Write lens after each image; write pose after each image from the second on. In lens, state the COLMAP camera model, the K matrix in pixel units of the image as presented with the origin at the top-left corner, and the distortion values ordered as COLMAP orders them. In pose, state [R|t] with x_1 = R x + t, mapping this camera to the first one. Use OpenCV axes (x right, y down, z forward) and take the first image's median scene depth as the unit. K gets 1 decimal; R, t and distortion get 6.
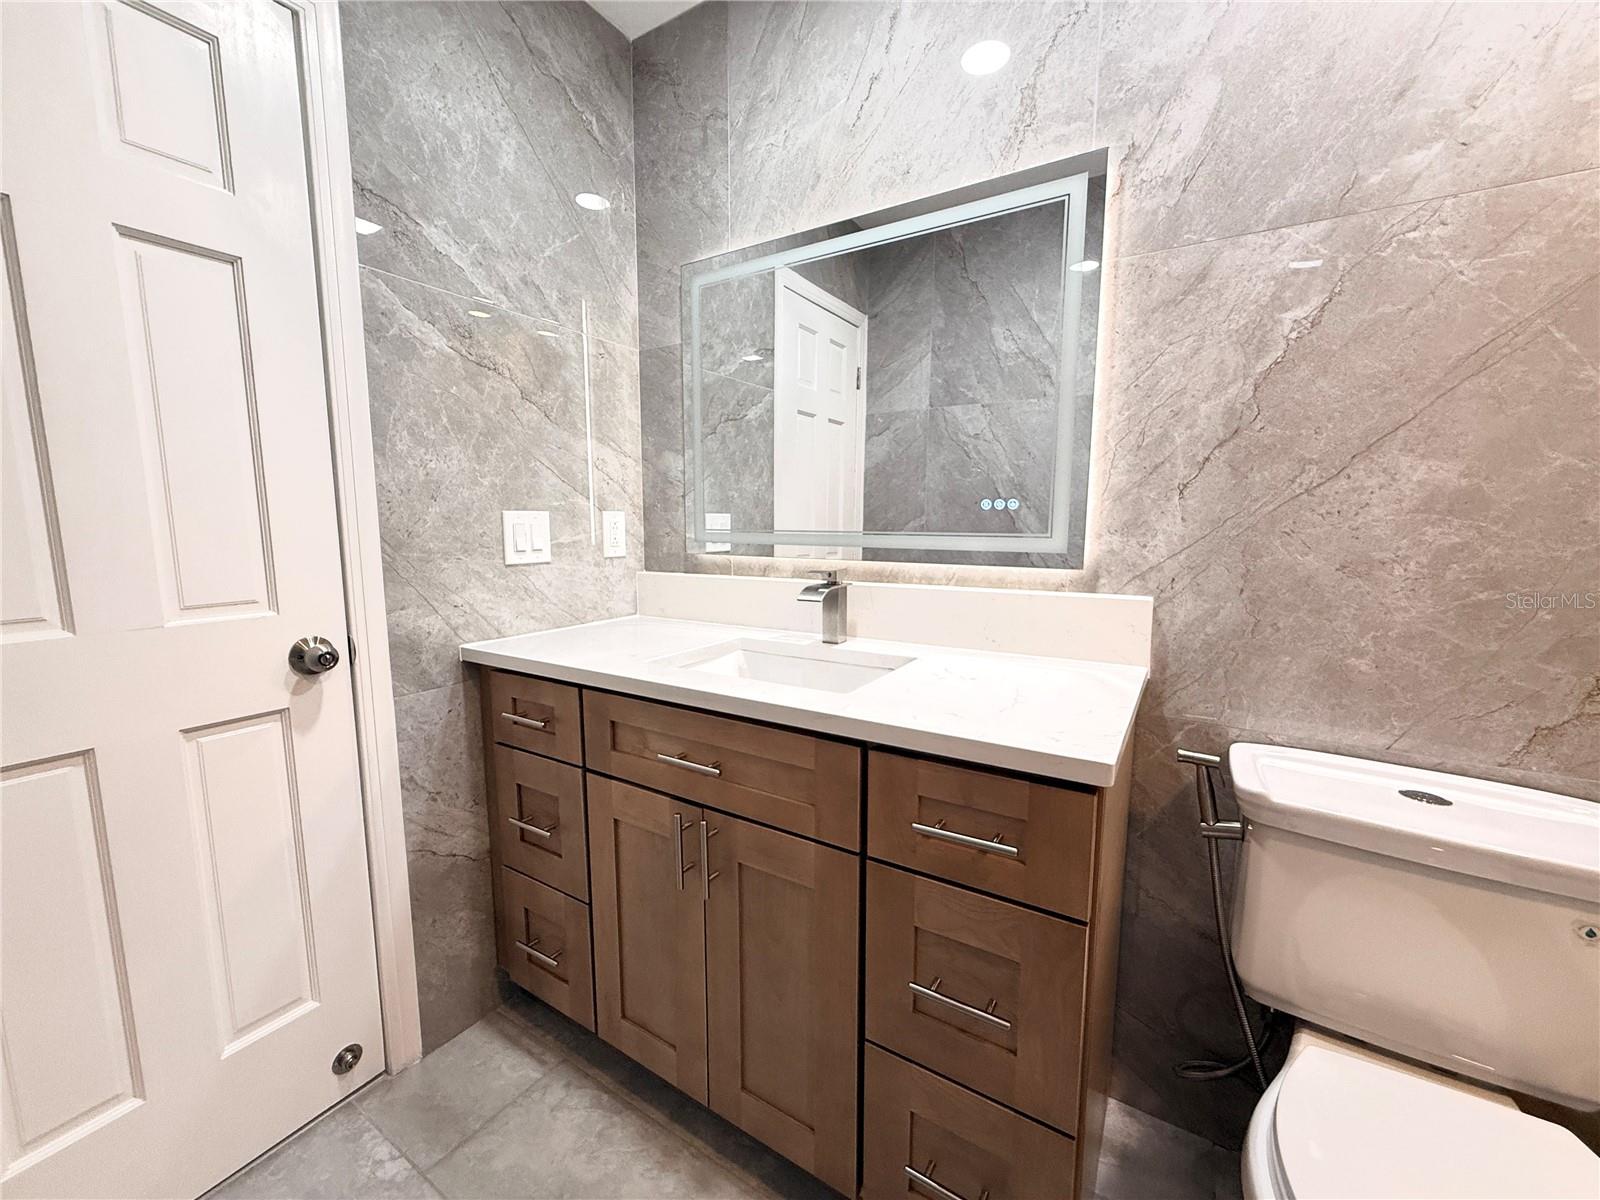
lens RADIAL K [[635.7, 0, 789.5], [0, 635.7, 598.5], [0, 0, 1]] dist [0.000322, -0.000268]
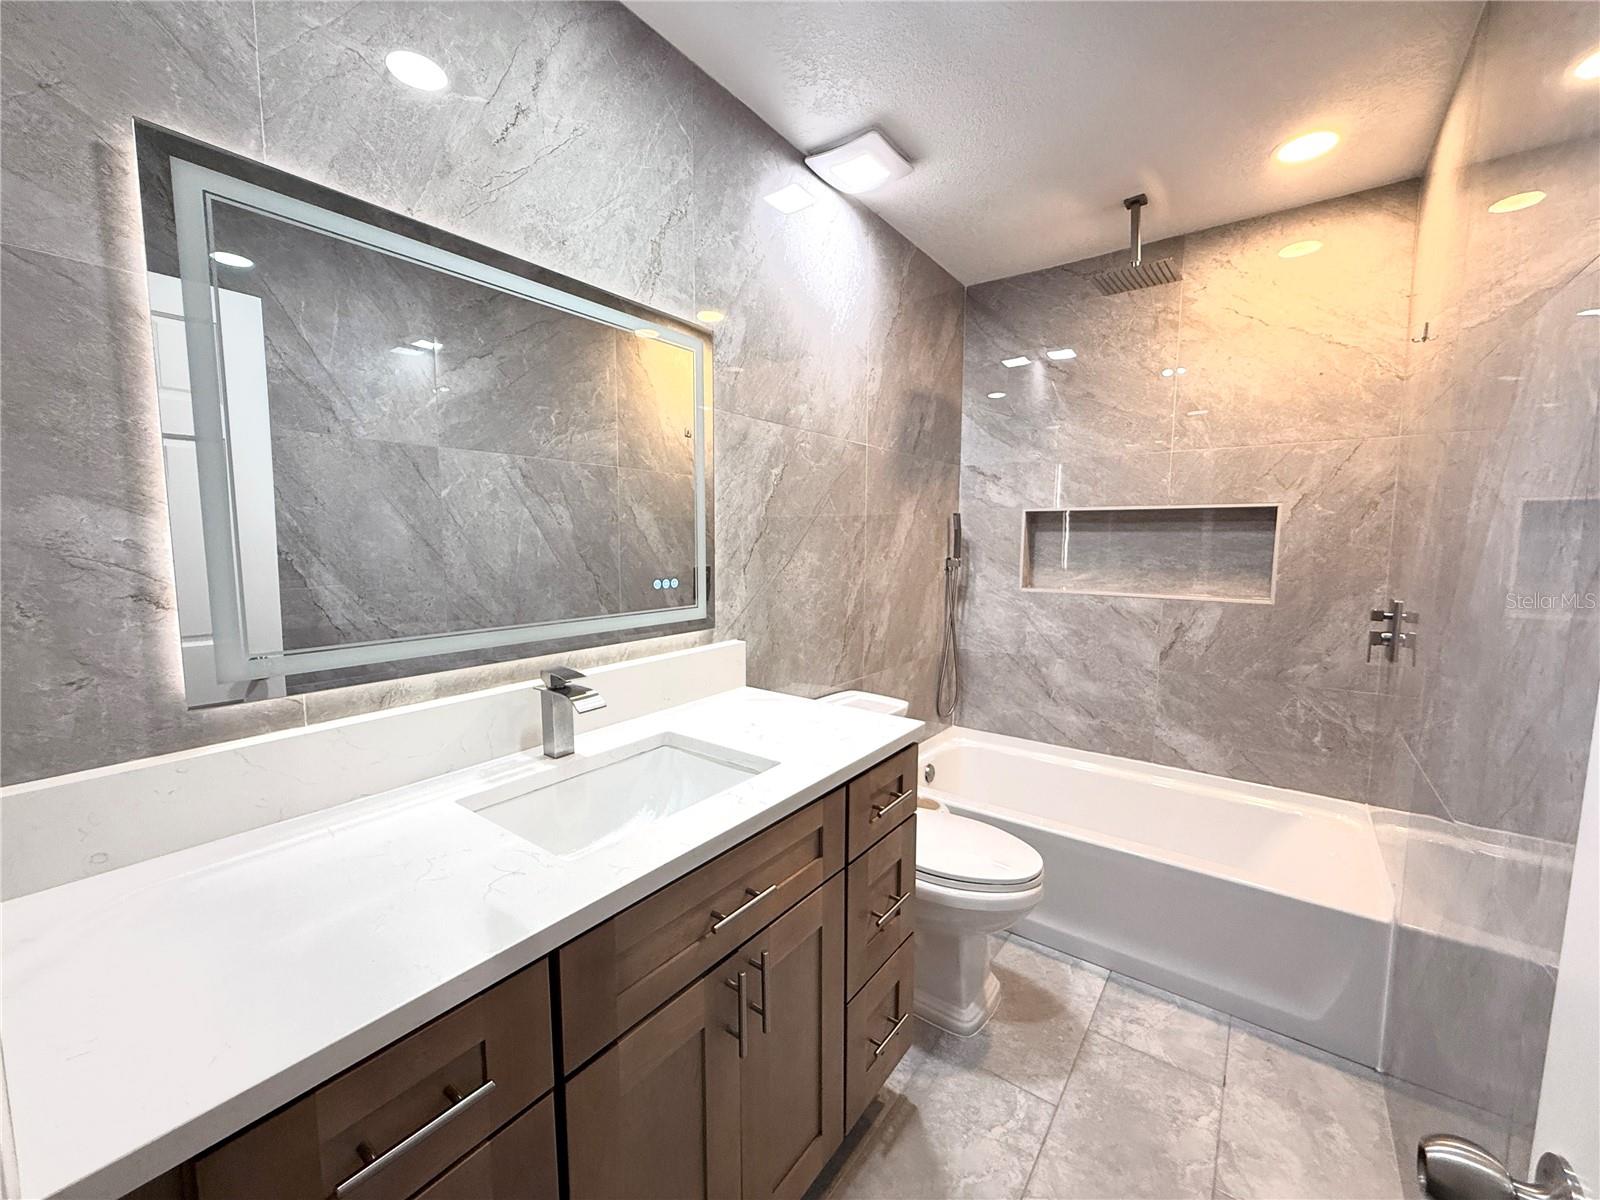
lens RADIAL K [[635.7, 0, 797.8], [0, 635.7, 602.0], [0, 0, 1]] dist [0.000322, -0.000268]
pose [[0.078985, -0.103225, 0.991517, -0.970456], [0.121670, 0.988187, 0.093186, -0.230782], [-0.989423, 0.113277, 0.090611, 0.777543]]
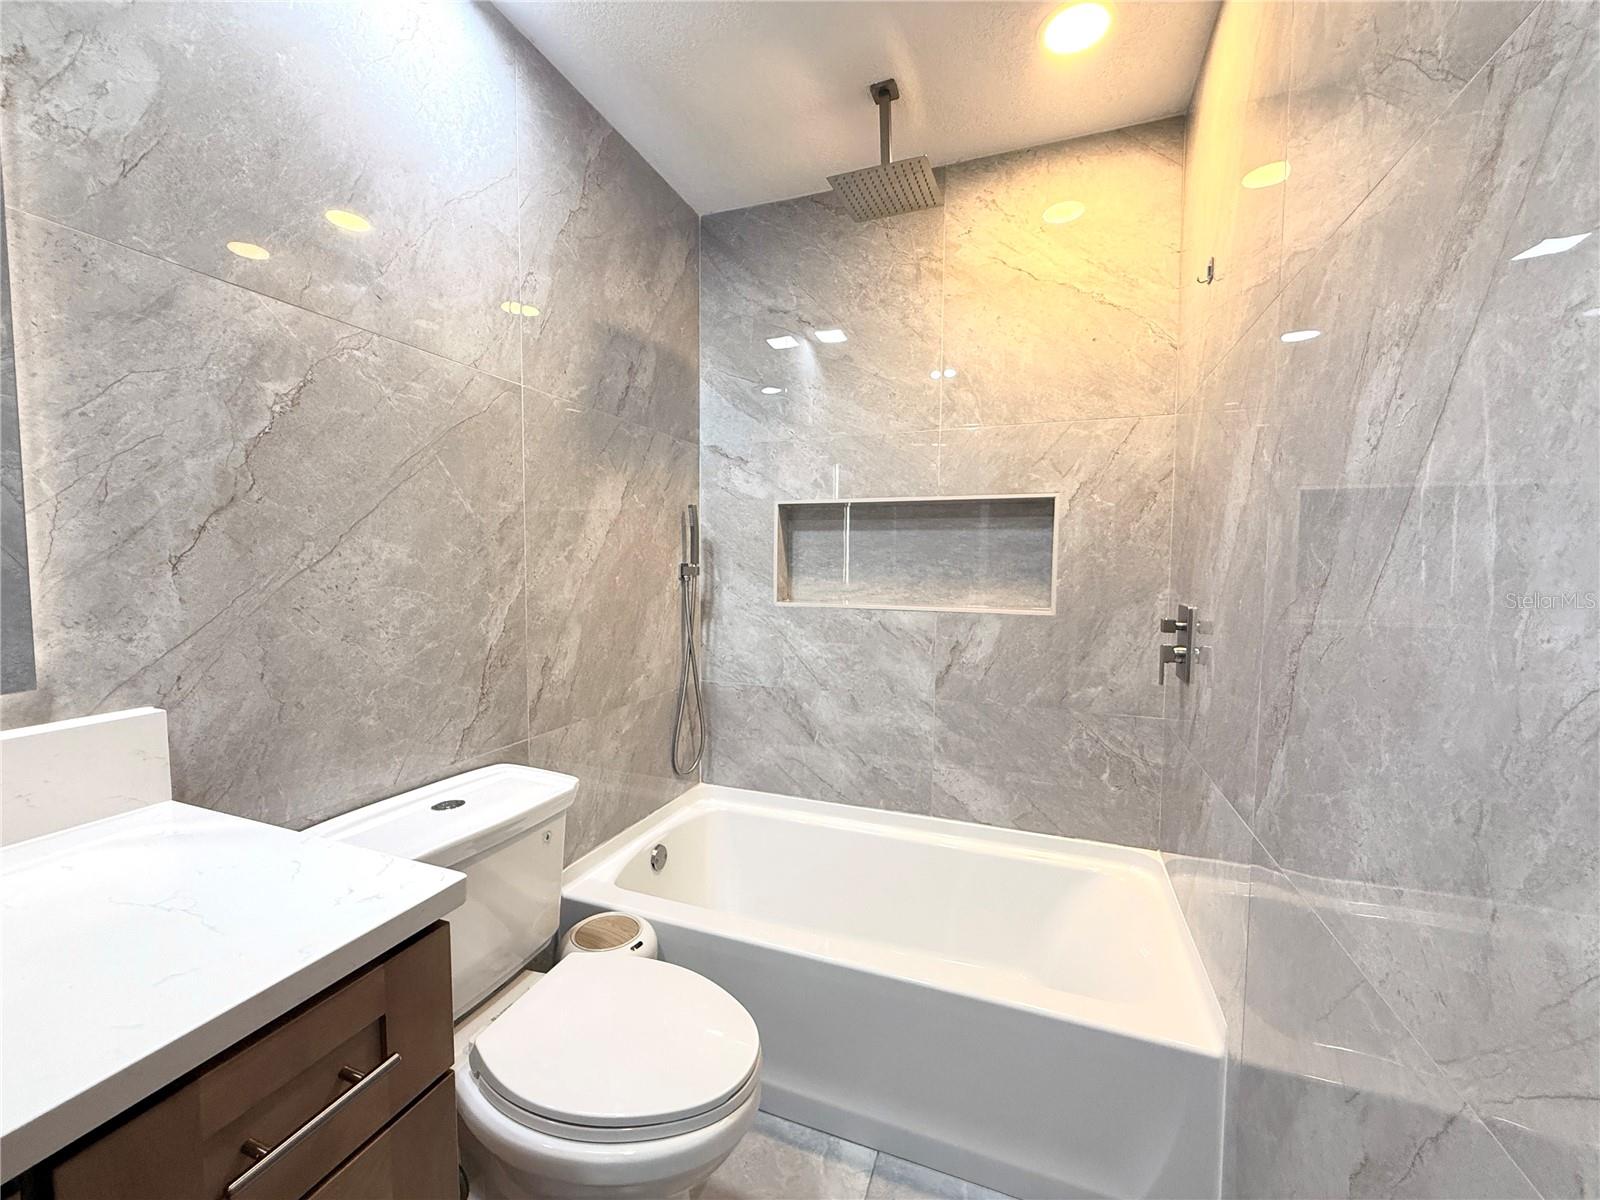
lens RADIAL K [[635.7, 0, 799.4], [0, 635.7, 601.4], [0, 0, 1]] dist [0.000322, -0.000268]
pose [[-0.203993, -0.067105, 0.976670, -0.326145], [0.113994, 0.989233, 0.091777, -0.114945], [-0.972313, 0.130056, -0.194147, 0.429816]]
